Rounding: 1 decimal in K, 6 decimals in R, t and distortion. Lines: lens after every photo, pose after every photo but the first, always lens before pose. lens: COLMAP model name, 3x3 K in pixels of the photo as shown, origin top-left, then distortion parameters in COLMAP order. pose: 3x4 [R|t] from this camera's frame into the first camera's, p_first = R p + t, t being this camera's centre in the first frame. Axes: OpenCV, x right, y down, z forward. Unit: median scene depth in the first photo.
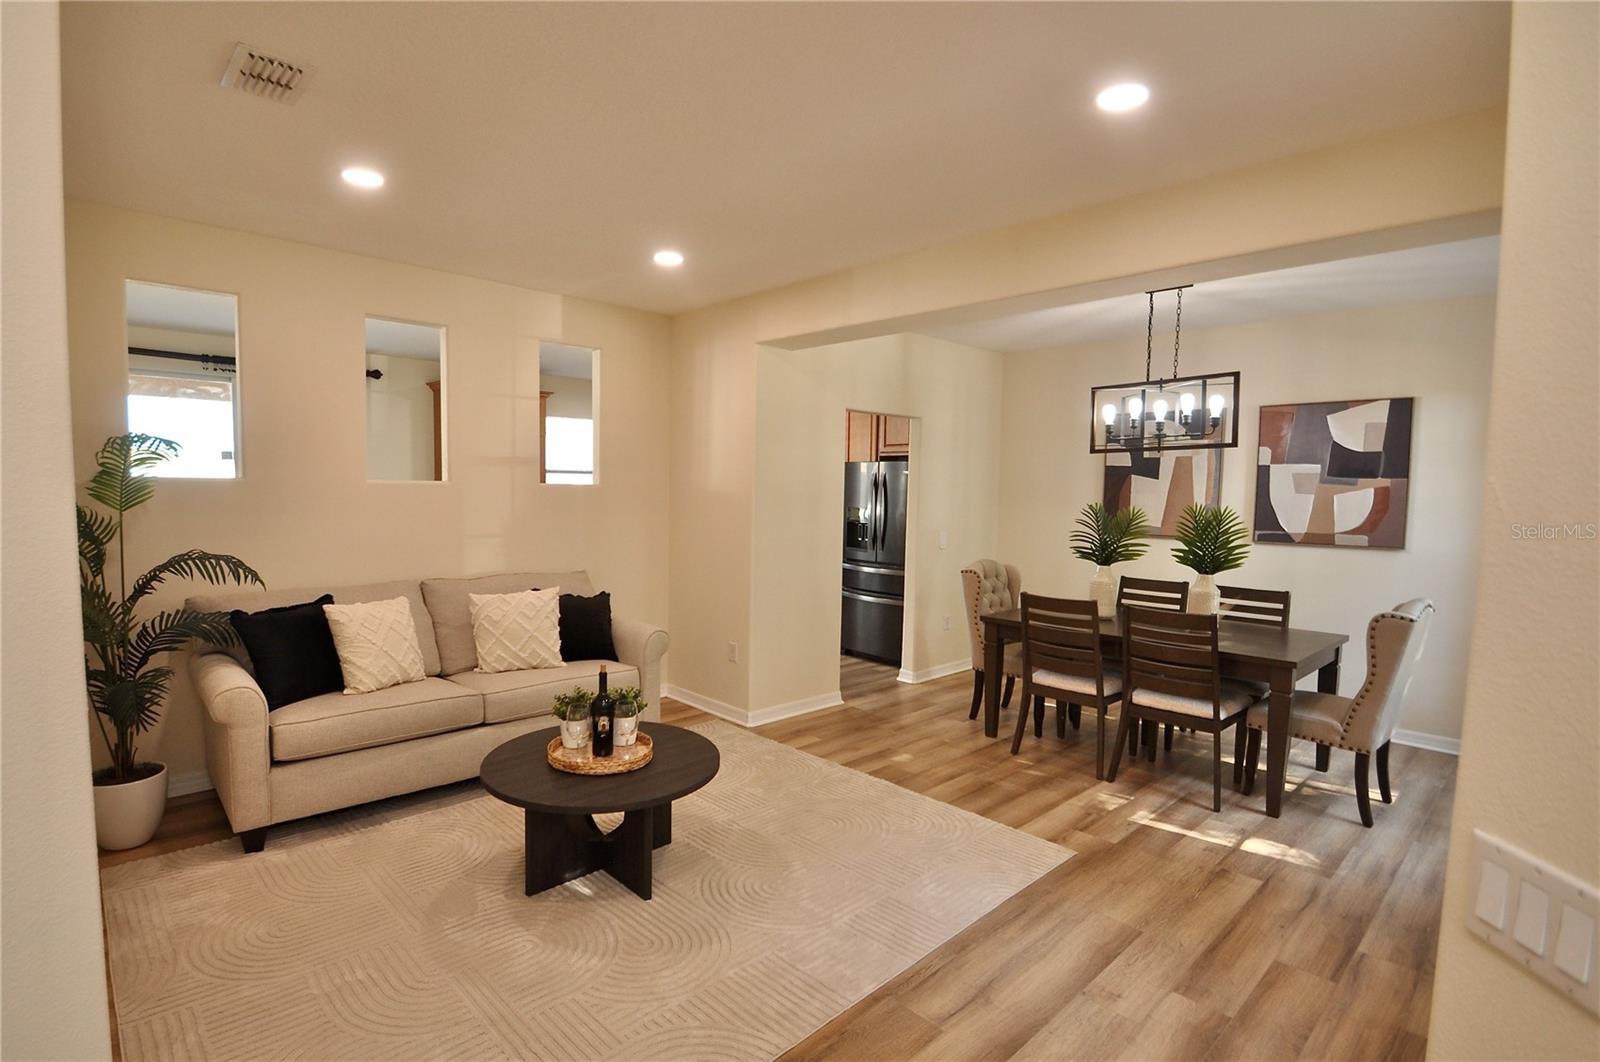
lens RADIAL K [[780.6, 0, 802.3], [0, 780.6, 534.2], [0, 0, 1]] dist [0.003426, -0.000963]
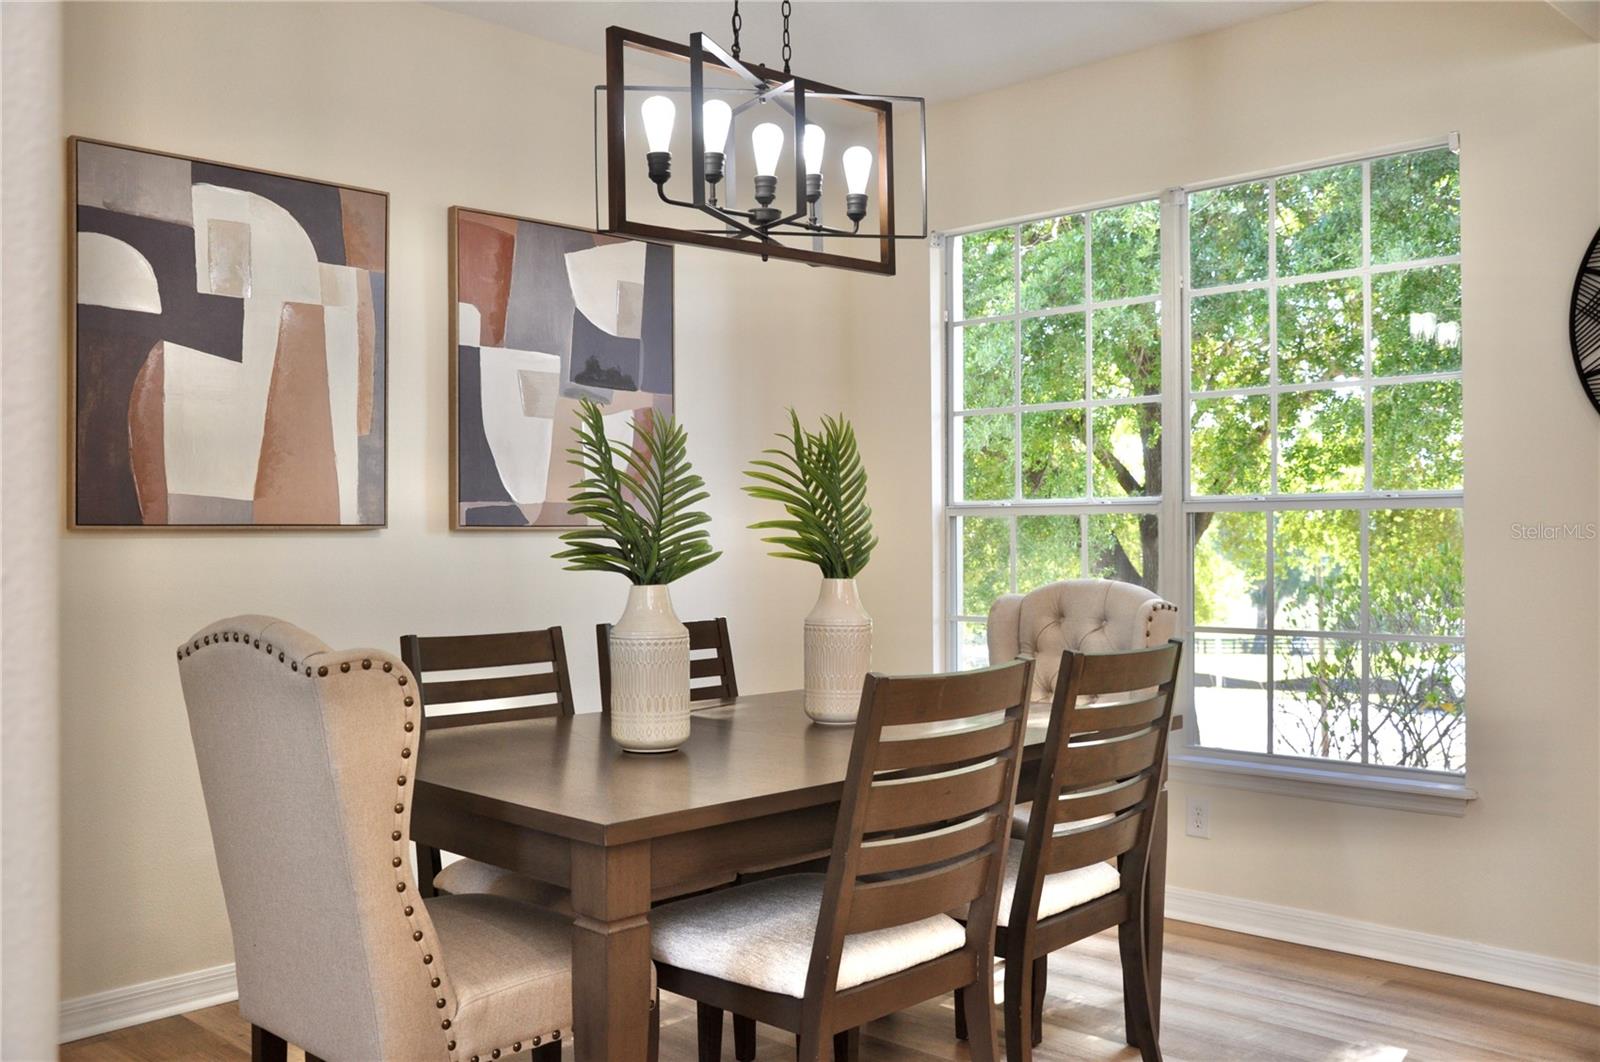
lens RADIAL K [[1468.7, 0, 798.4], [0, 1468.7, 532.8], [0, 0, 1]] dist [0.002620, 0.000000]
pose [[0.008318, -0.015389, 0.999847, -0.236703], [0.067306, 0.997623, 0.014795, 0.014139], [-0.997698, 0.067172, 0.009334, 0.953724]]
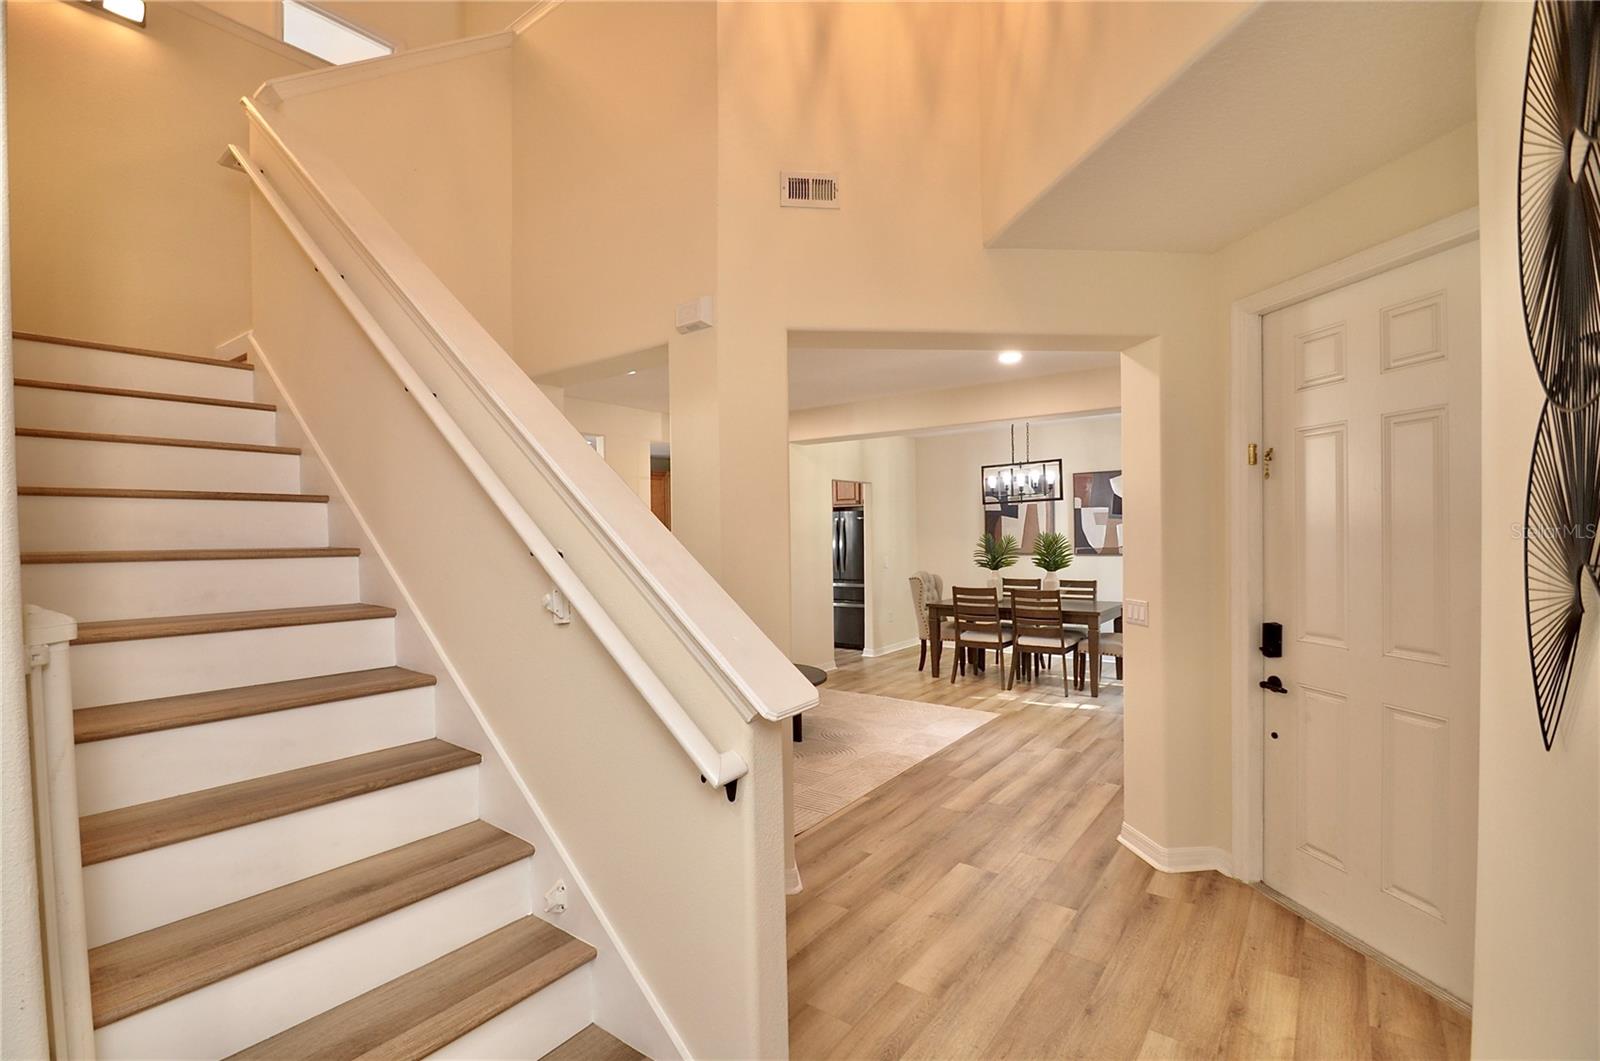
lens RADIAL K [[713.0, 0, 794.2], [0, 713.0, 533.7], [0, 0, 1]] dist [-0.001276, 0.000047]
pose [[0.987701, -0.035891, 0.152177, -0.287644], [0.044944, 0.997392, -0.056475, 0.029386], [-0.149753, 0.062620, 0.986738, -0.488338]]
